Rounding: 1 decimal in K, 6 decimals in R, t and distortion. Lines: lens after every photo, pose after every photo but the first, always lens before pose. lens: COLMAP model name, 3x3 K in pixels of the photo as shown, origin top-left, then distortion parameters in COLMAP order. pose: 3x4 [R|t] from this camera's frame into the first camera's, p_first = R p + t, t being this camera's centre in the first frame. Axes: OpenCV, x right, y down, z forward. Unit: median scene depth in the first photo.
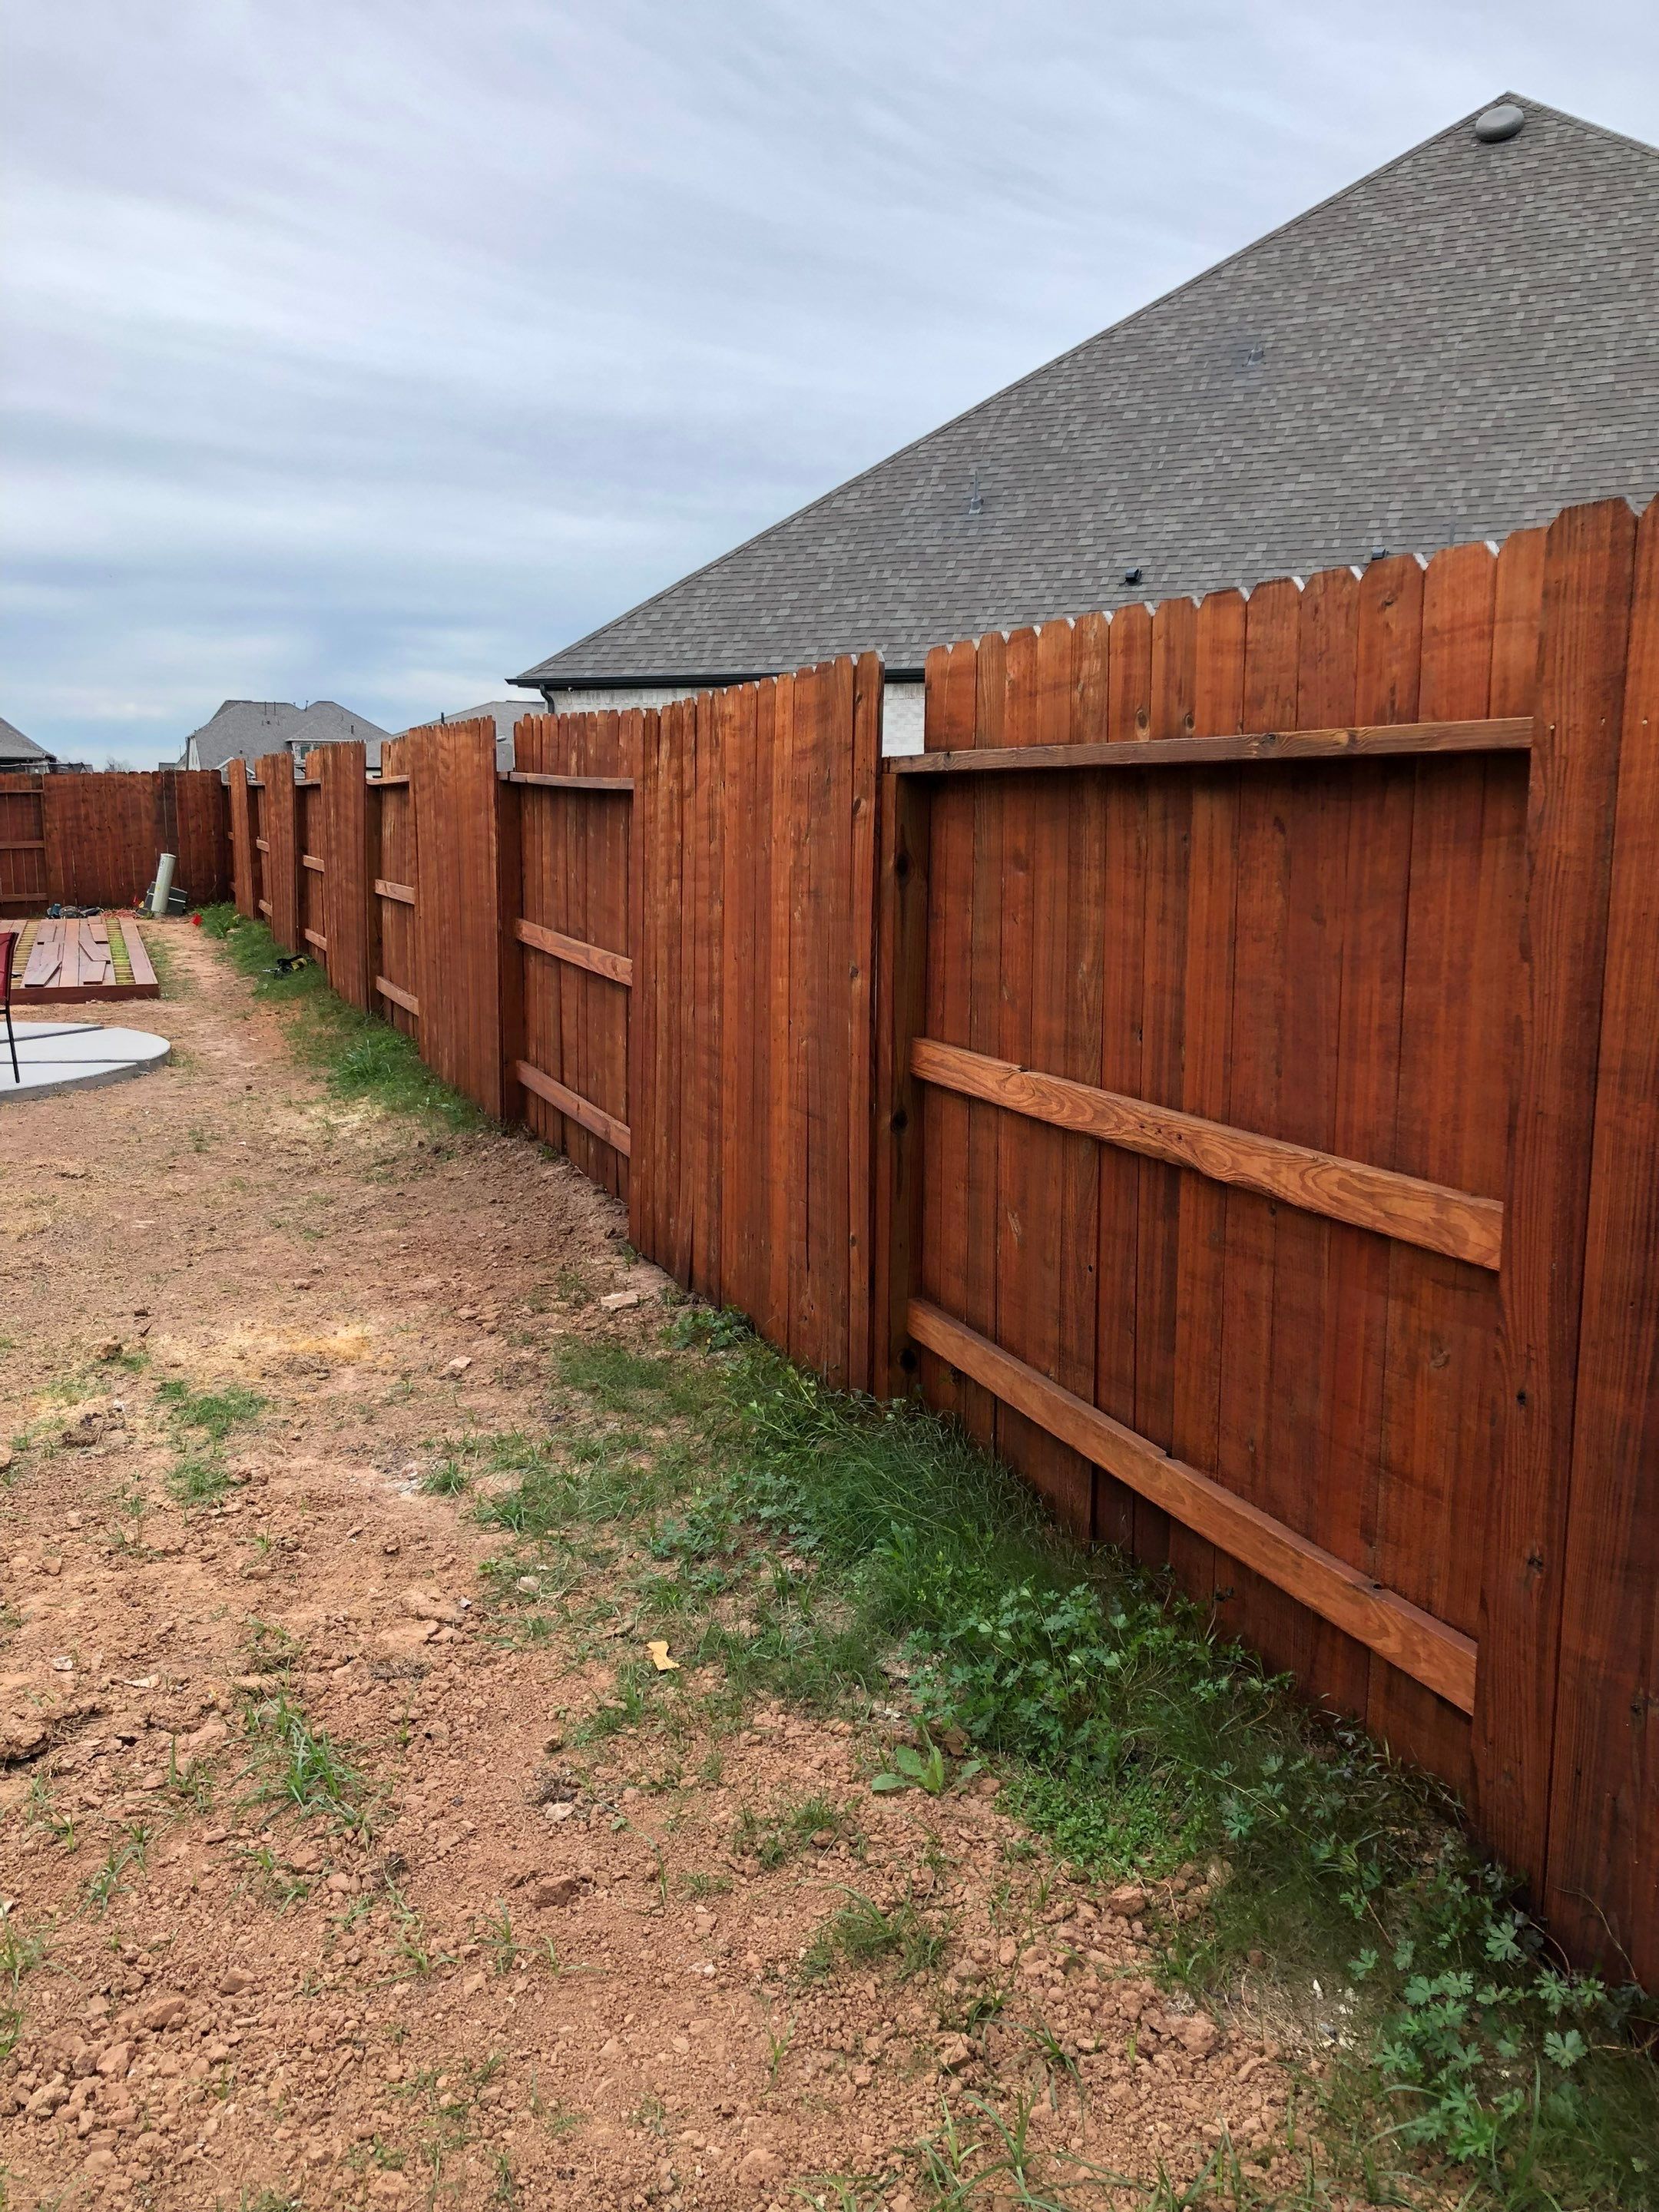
lens RADIAL K [[1678.9, 0, 821.0], [0, 1678.9, 1110.1], [0, 0, 1]] dist [0.065033, -0.065505]
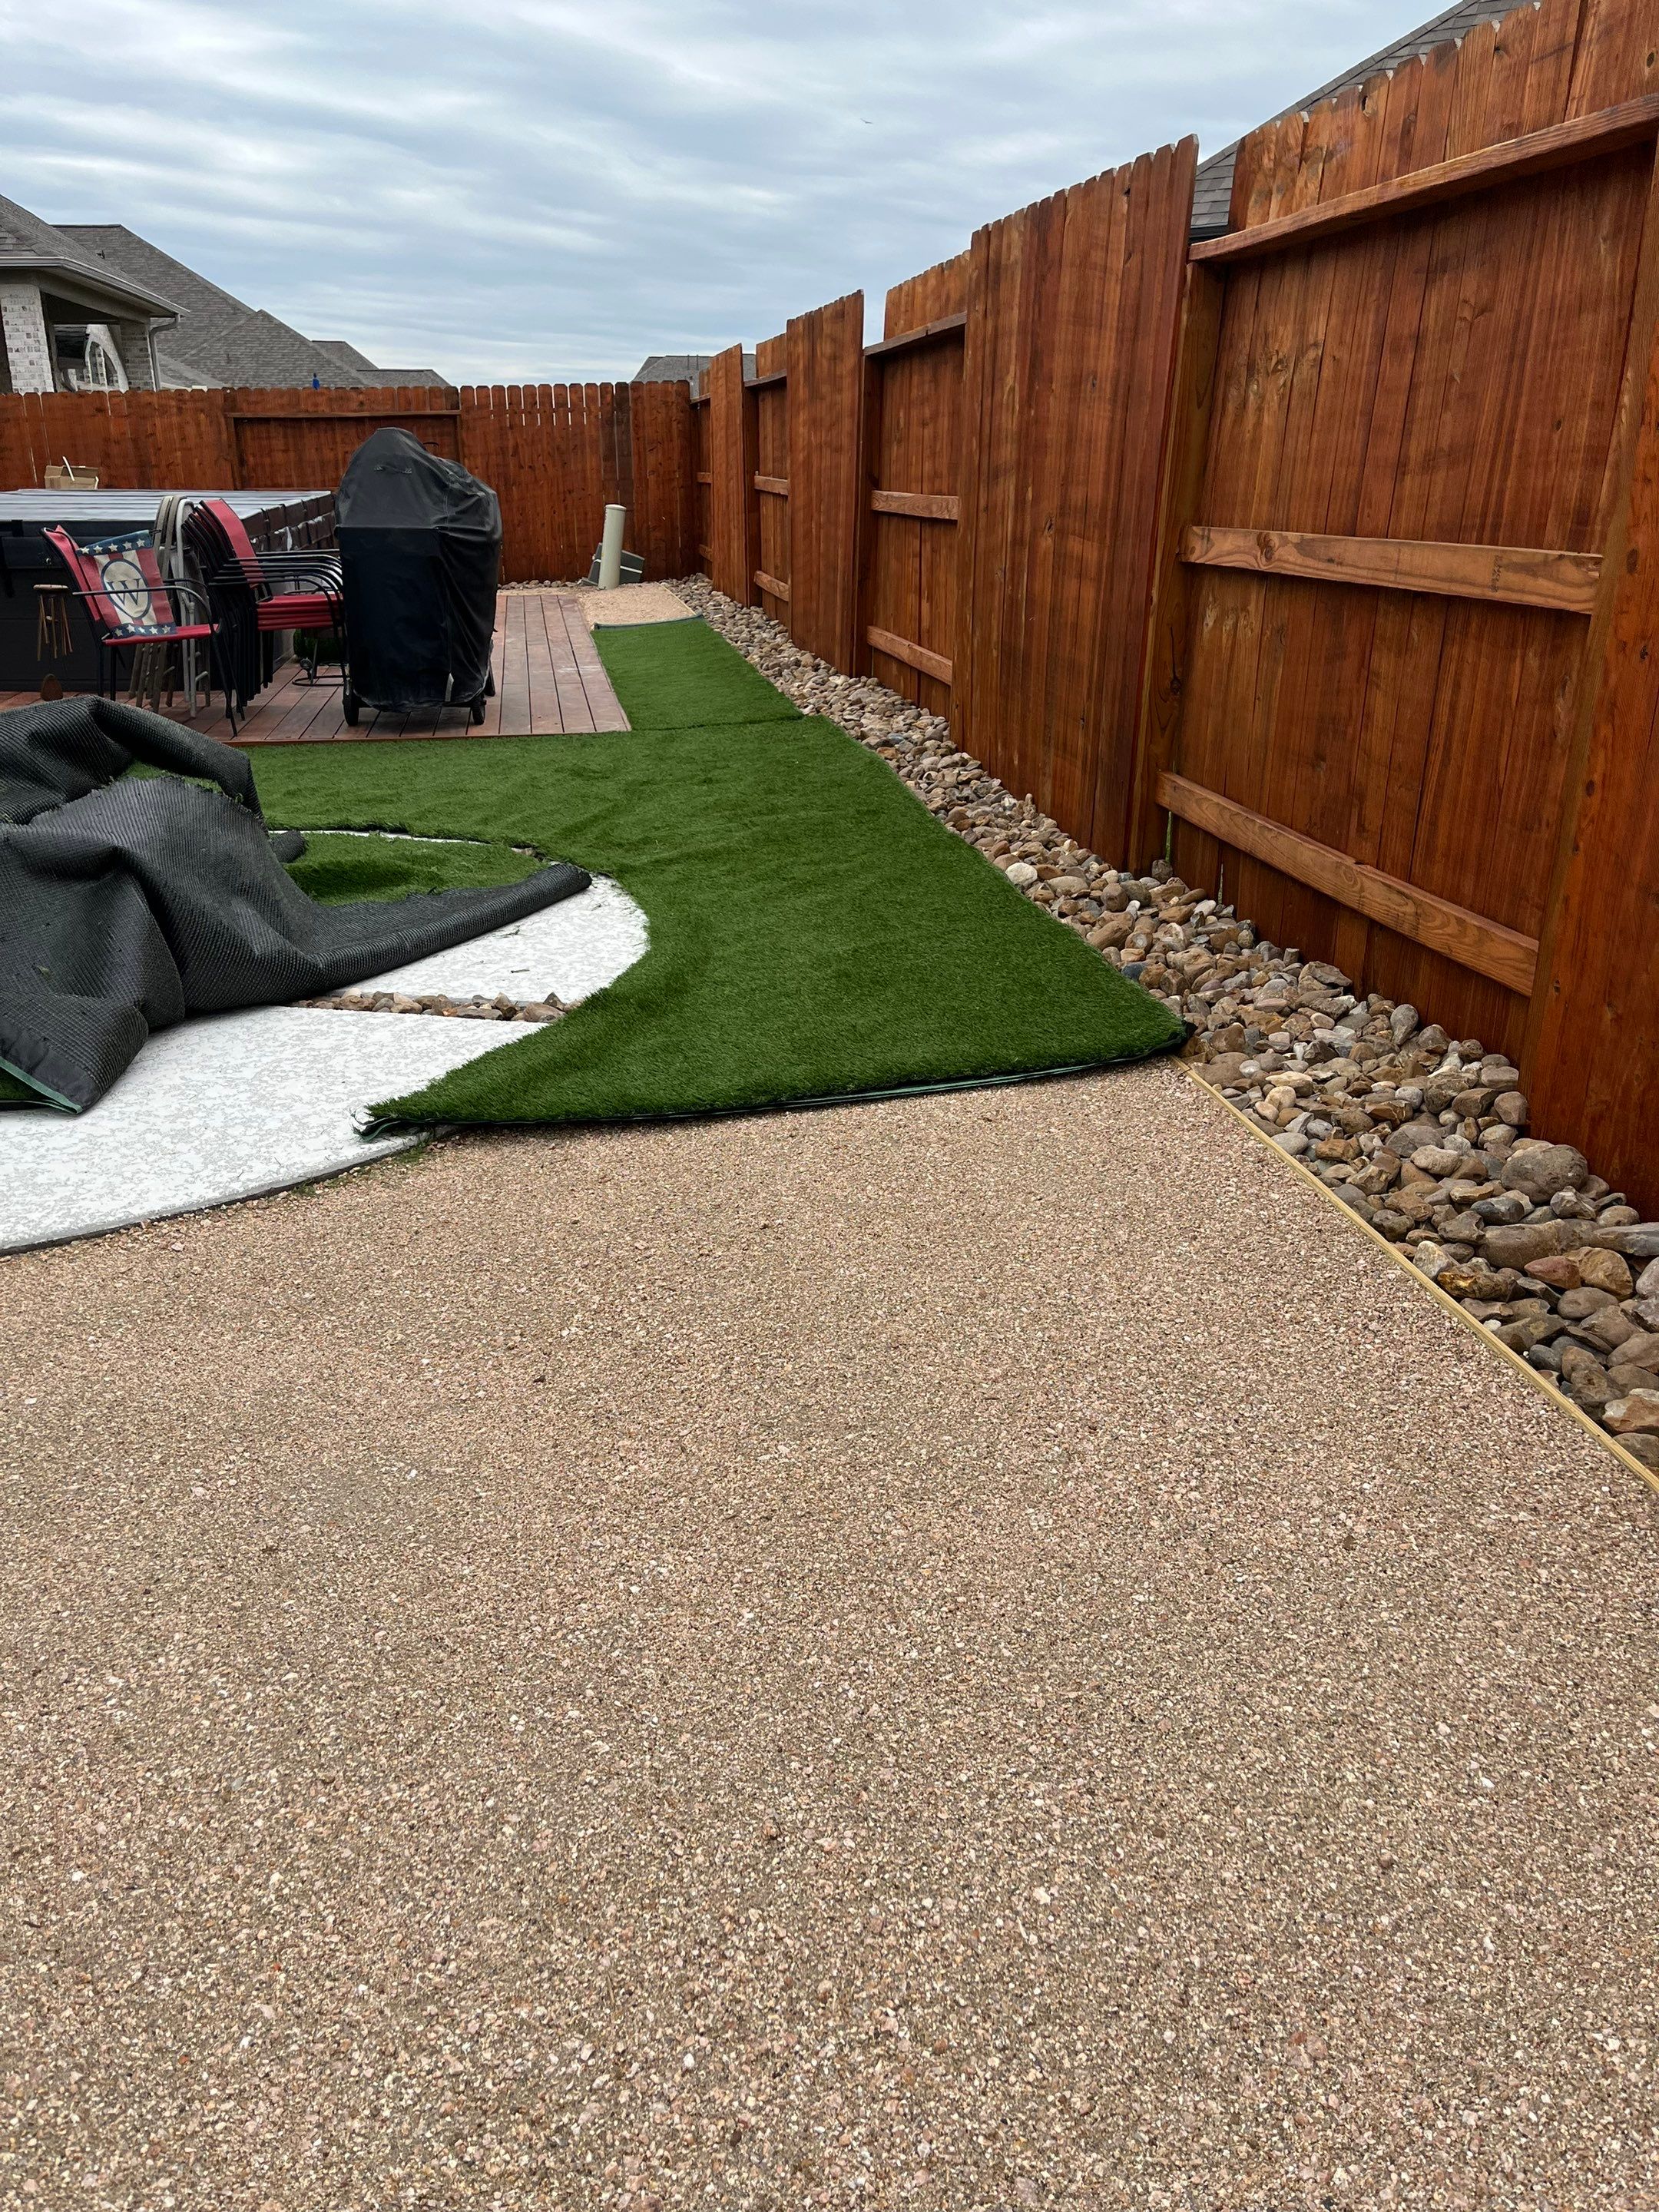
lens RADIAL K [[1678.9, 0, 821.0], [0, 1678.9, 1110.1], [0, 0, 1]] dist [0.065033, -0.065505]
pose [[0.972673, 0.081453, -0.217425, -0.146528], [-0.040341, 0.981489, 0.187220, -0.042741], [0.228650, -0.173333, 0.957954, 0.336578]]
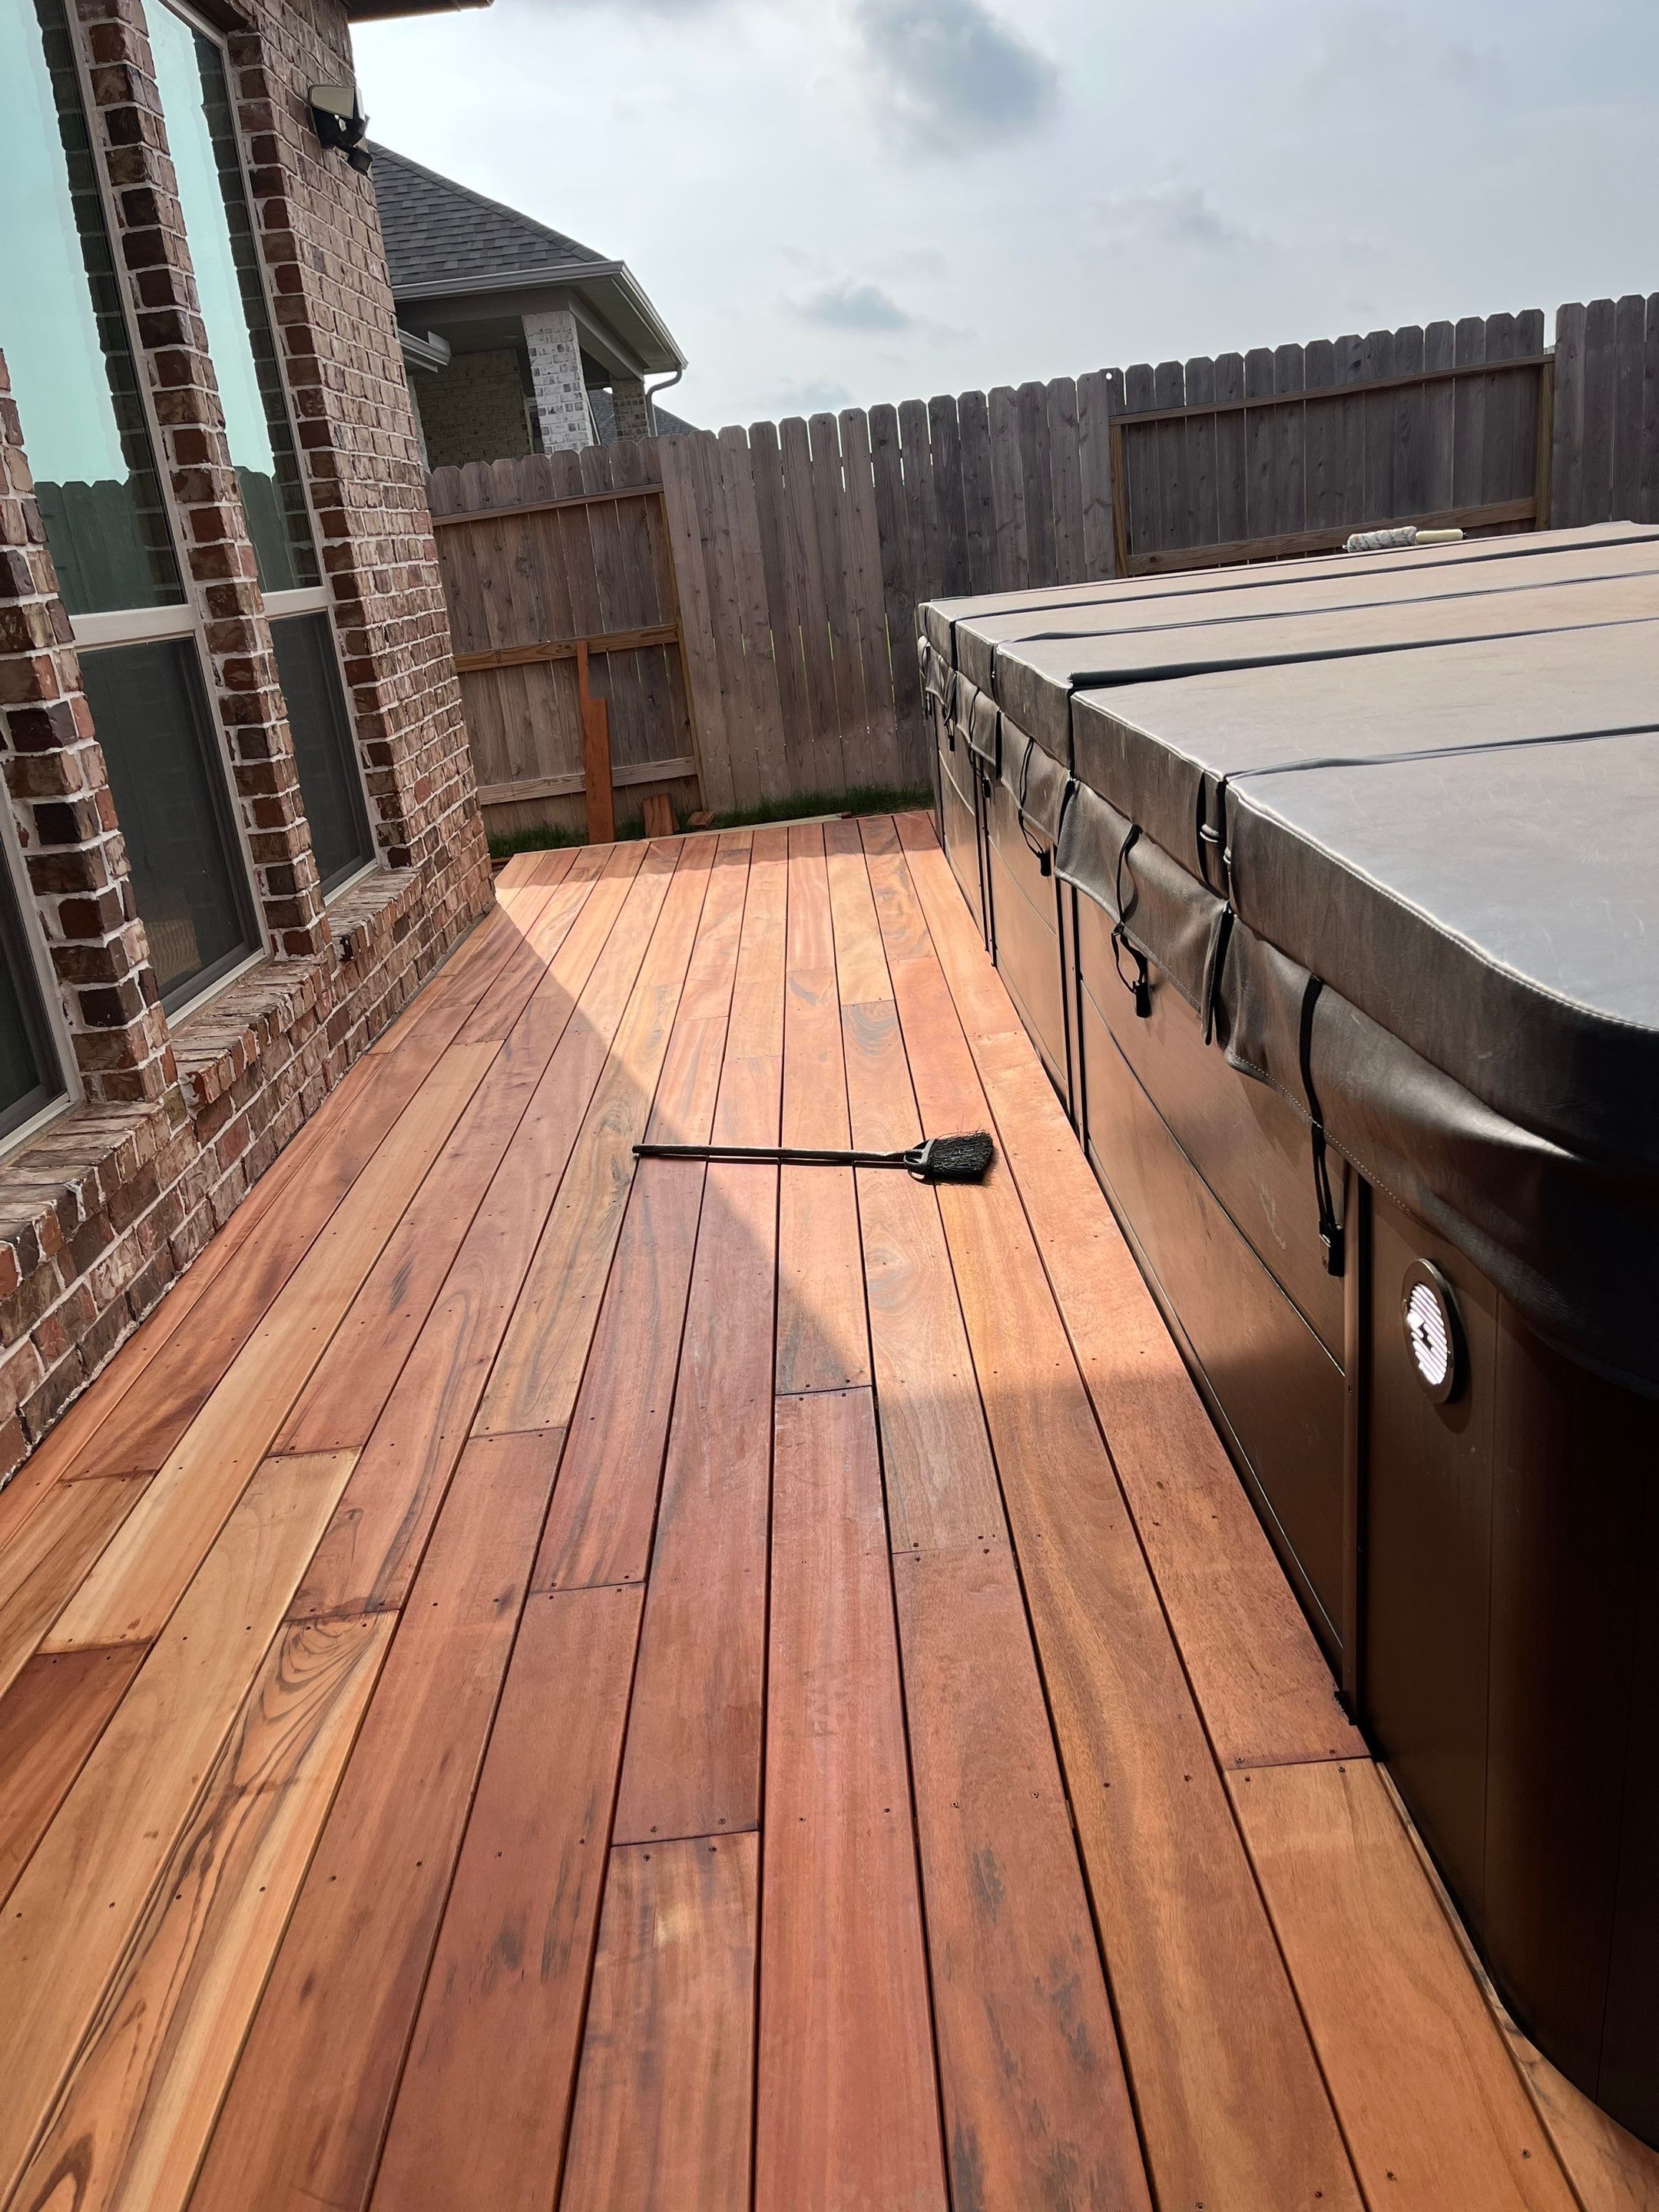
lens RADIAL K [[1691.6, 0, 830.7], [0, 1691.6, 1120.1], [0, 0, 1]] dist [0.050251, -0.061248]
pose [[0.921382, 0.025057, -0.387851, -0.527779], [0.041691, 0.985790, 0.162727, -0.105907], [0.386417, -0.166103, 0.907244, 0.672085]]
